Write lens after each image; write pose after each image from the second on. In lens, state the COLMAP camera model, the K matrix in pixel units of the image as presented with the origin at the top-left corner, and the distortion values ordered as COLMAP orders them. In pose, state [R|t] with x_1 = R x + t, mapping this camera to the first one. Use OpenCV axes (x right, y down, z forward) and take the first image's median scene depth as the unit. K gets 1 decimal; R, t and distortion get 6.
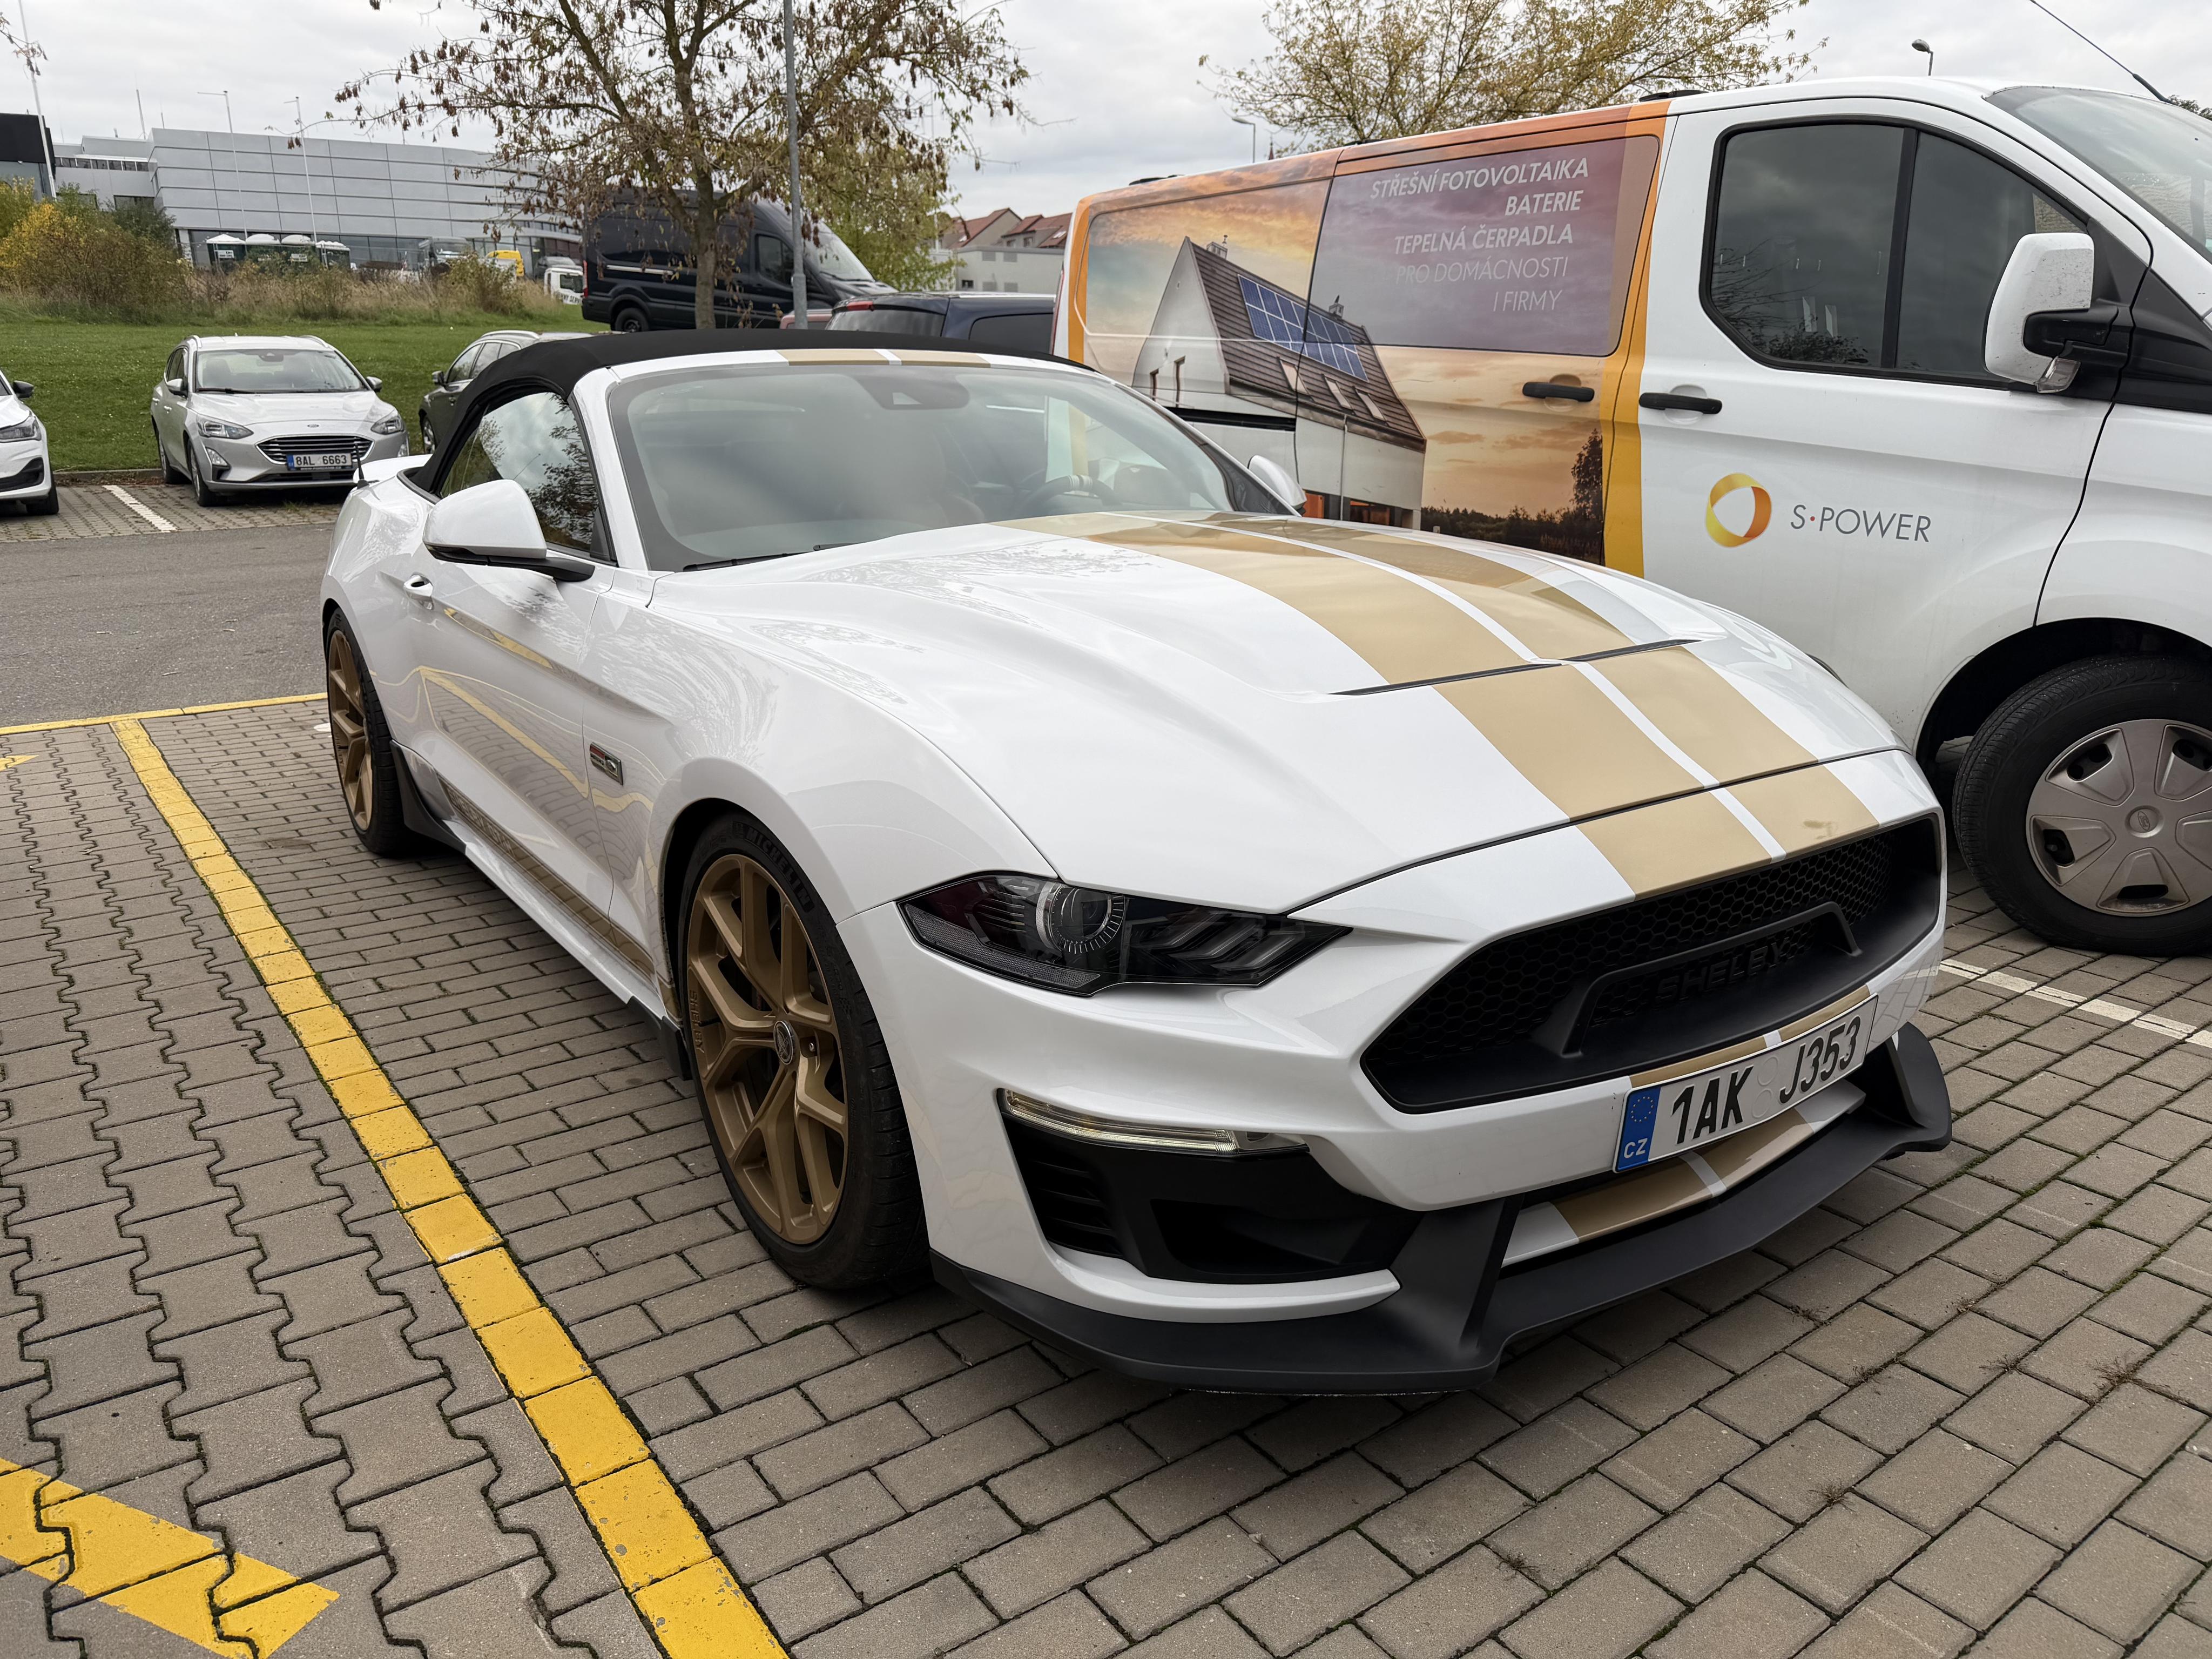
lens RADIAL K [[1572.8, 0, 1096.2], [0, 1572.8, 851.8], [0, 0, 1]] dist [0.006430, -0.012813]
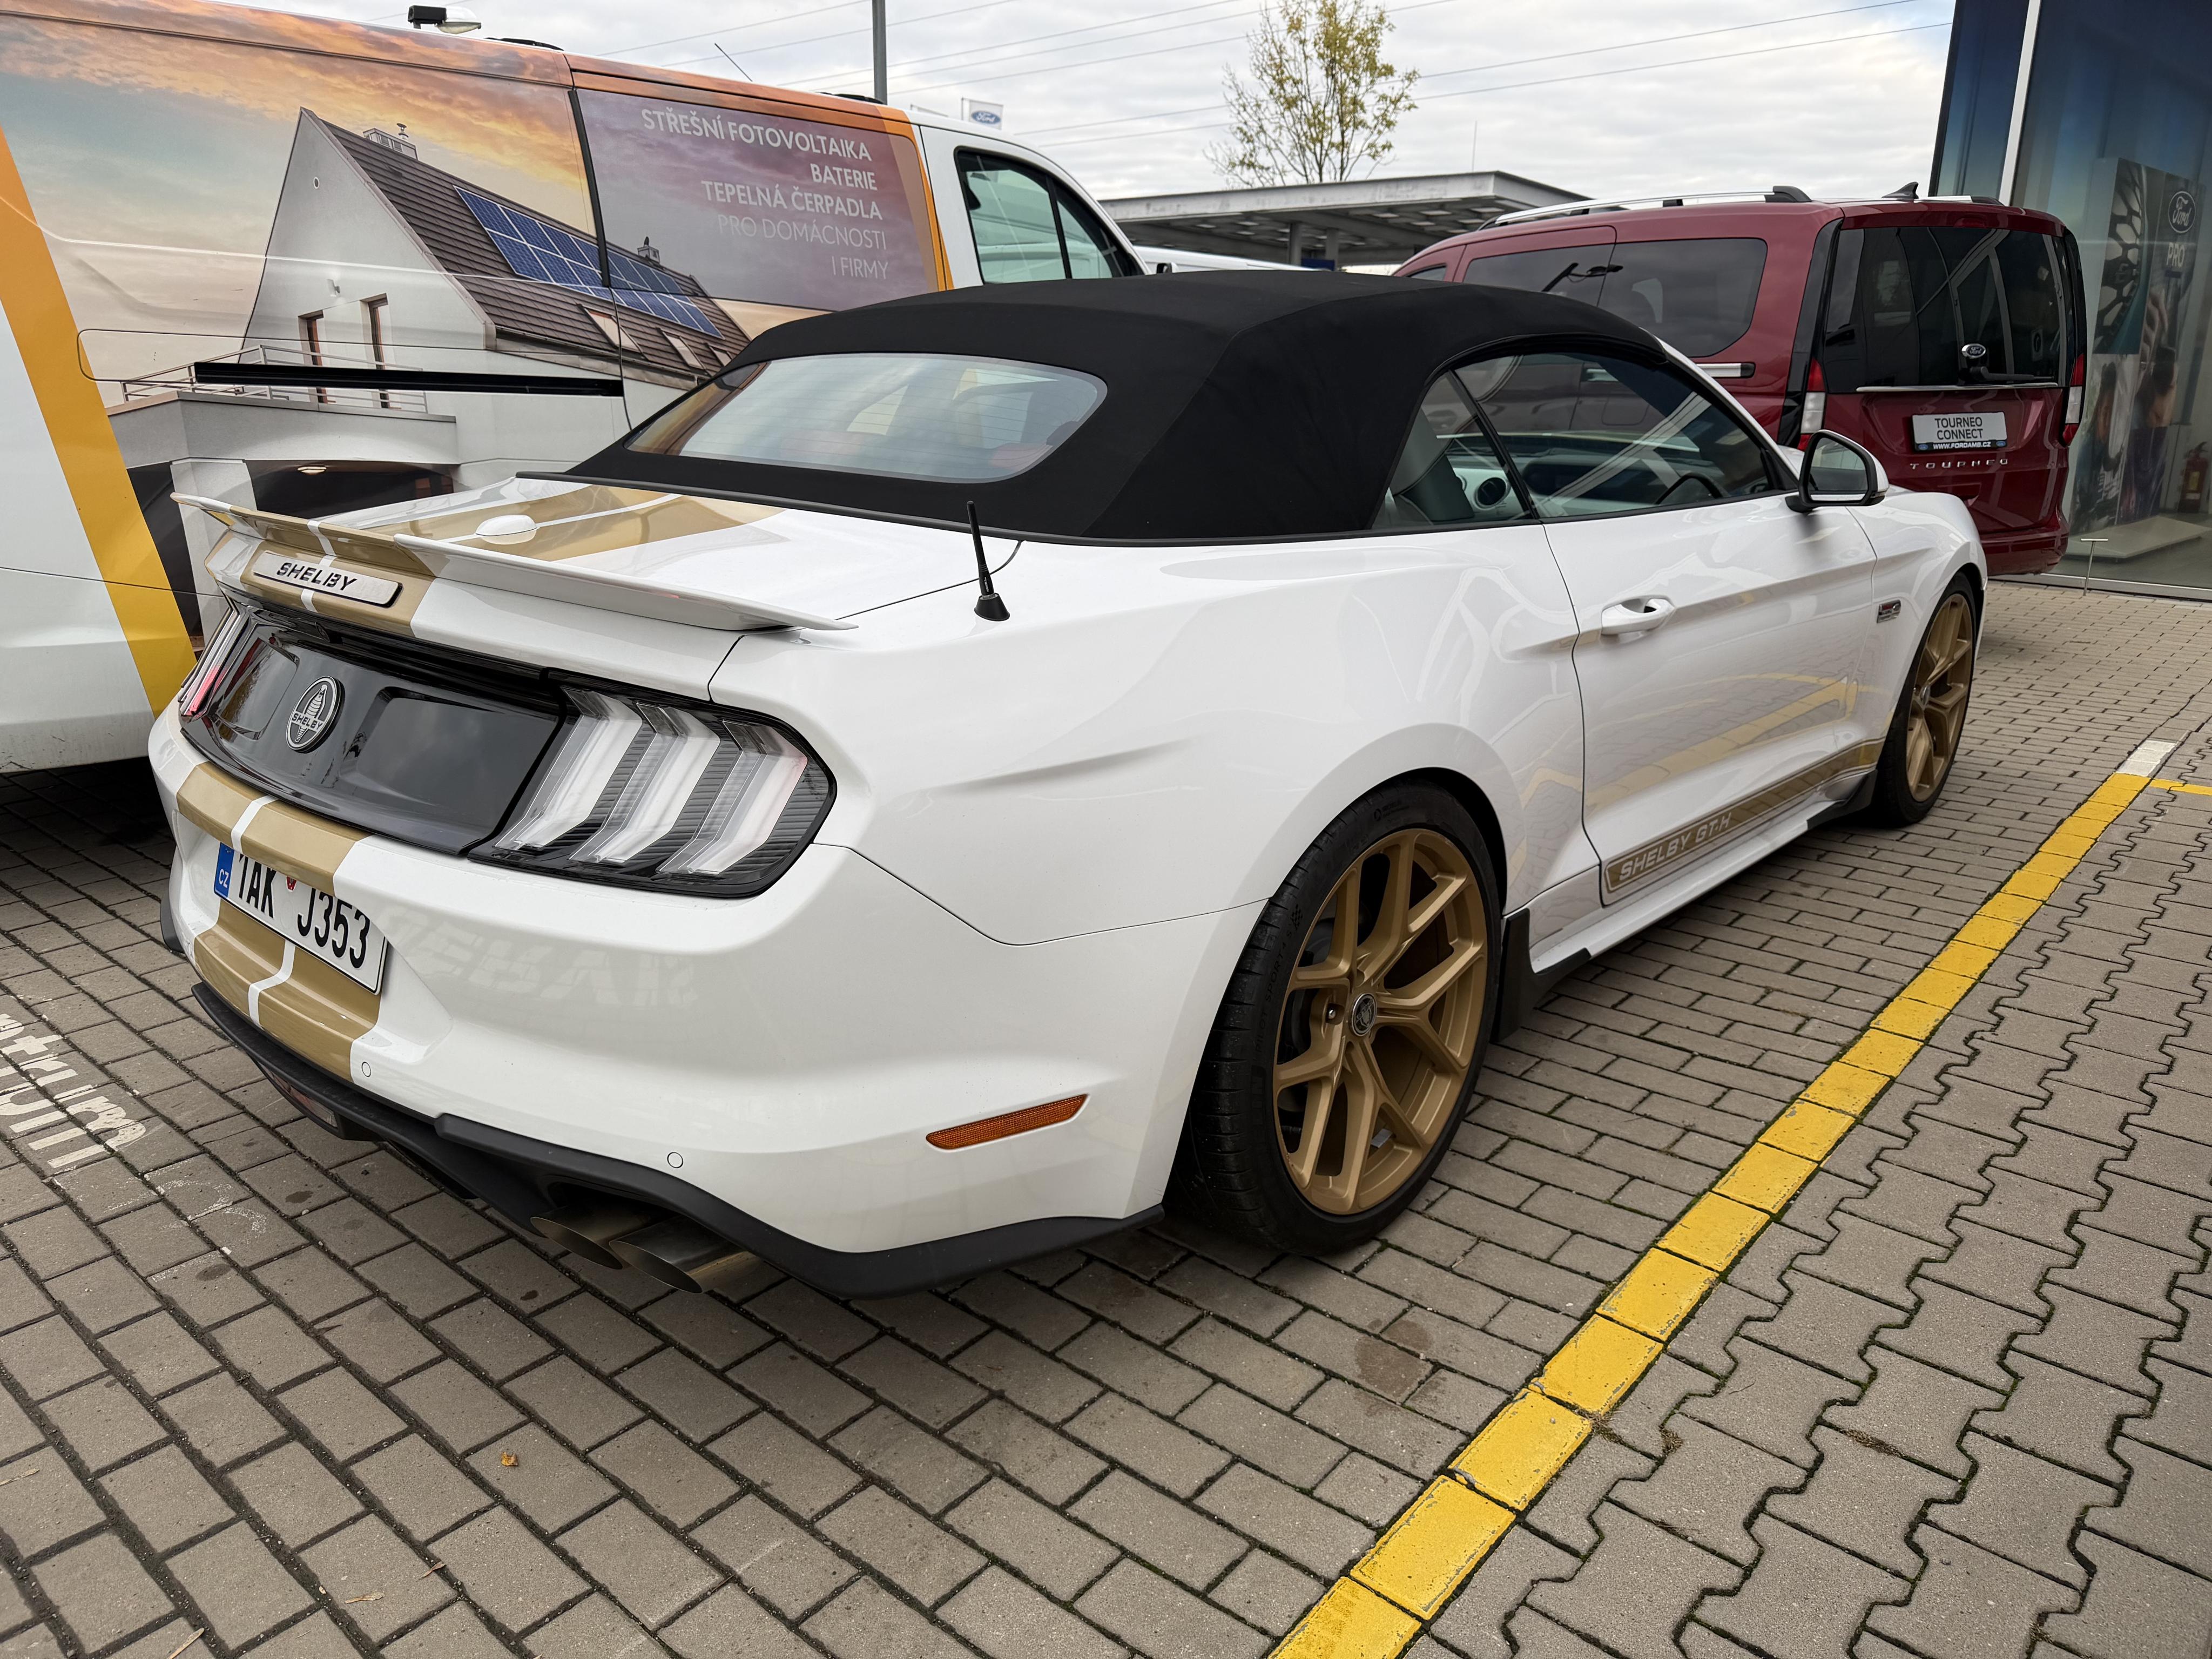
lens RADIAL K [[1572.8, 0, 1105.0], [0, 1572.8, 806.8], [0, 0, 1]] dist [0.006430, -0.012813]
pose [[-0.230866, -0.272172, 0.934143, -0.819815], [0.267885, 0.905194, 0.329942, -0.299785], [-0.935382, 0.326415, -0.136067, 1.023708]]
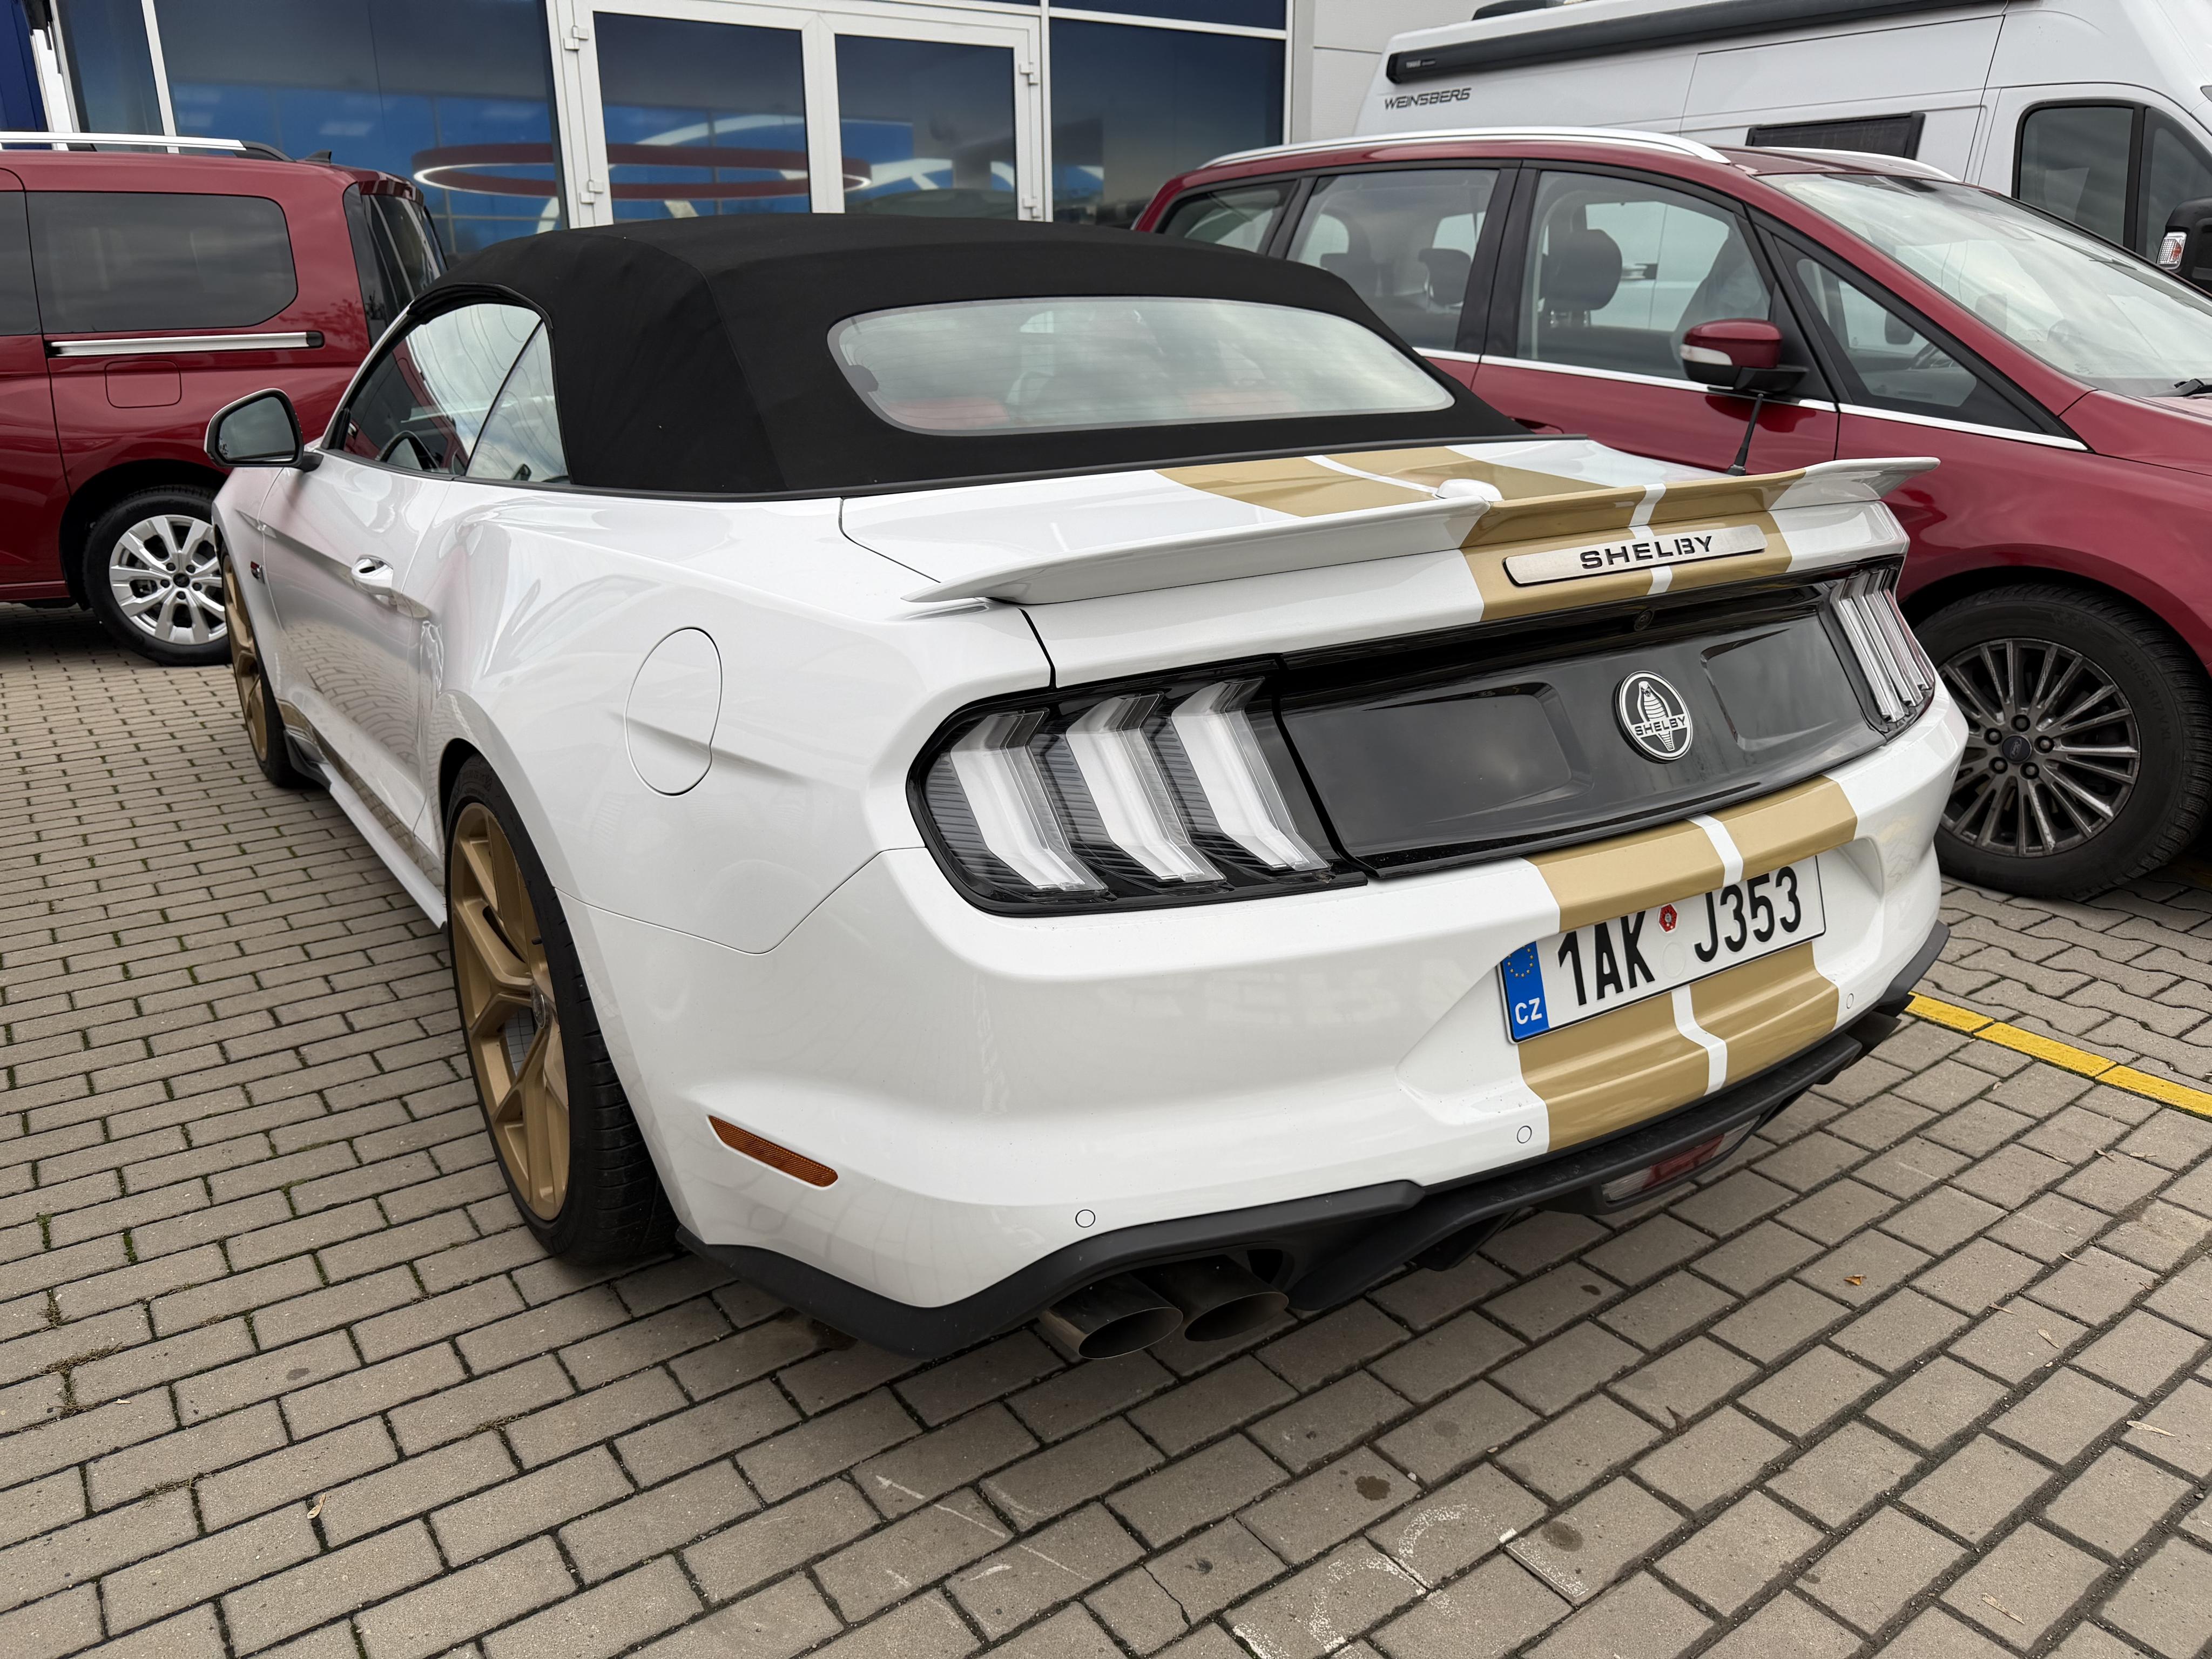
lens RADIAL K [[1572.8, 0, 1110.3], [0, 1572.8, 820.4], [0, 0, 1]] dist [0.006430, -0.012813]
pose [[-0.999910, 0.010051, 0.008919, -0.354496], [0.013319, 0.829375, 0.558533, -0.397883], [-0.001783, 0.558602, -0.829434, 1.383171]]
